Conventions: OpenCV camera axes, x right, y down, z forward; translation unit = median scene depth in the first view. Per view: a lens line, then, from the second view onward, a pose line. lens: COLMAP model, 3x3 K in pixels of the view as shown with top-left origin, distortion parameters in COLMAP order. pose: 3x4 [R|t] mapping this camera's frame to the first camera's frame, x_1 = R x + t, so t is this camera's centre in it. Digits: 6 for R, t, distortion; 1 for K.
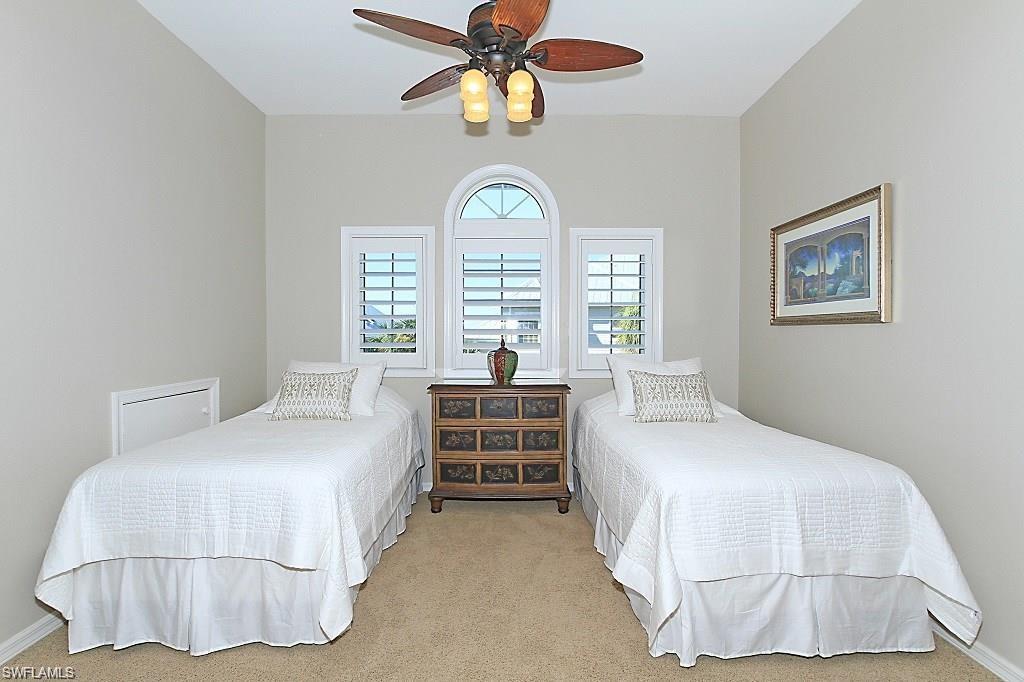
lens RADIAL K [[524.8, 0, 511.2], [0, 524.8, 339.9], [0, 0, 1]] dist [0.001938, 0.000429]
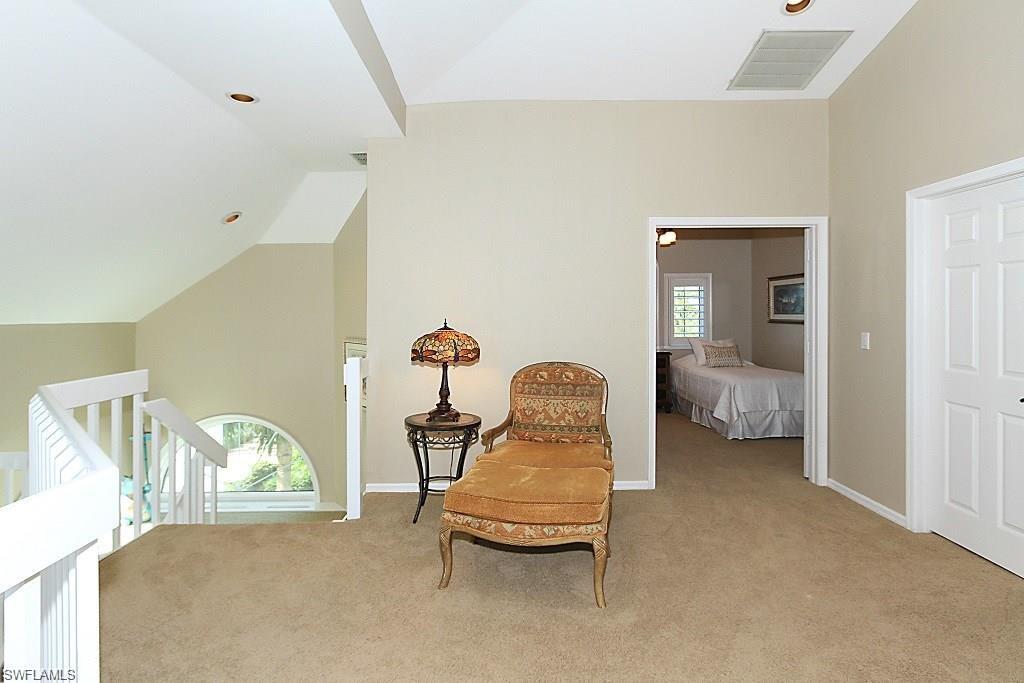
lens RADIAL K [[524.8, 0, 509.7], [0, 524.8, 320.5], [0, 0, 1]] dist [0.001938, 0.000429]
pose [[0.999973, -0.001406, 0.007260, -0.609212], [0.001454, 0.999977, -0.006627, -0.028856], [-0.007251, 0.006638, 0.999952, -1.207302]]
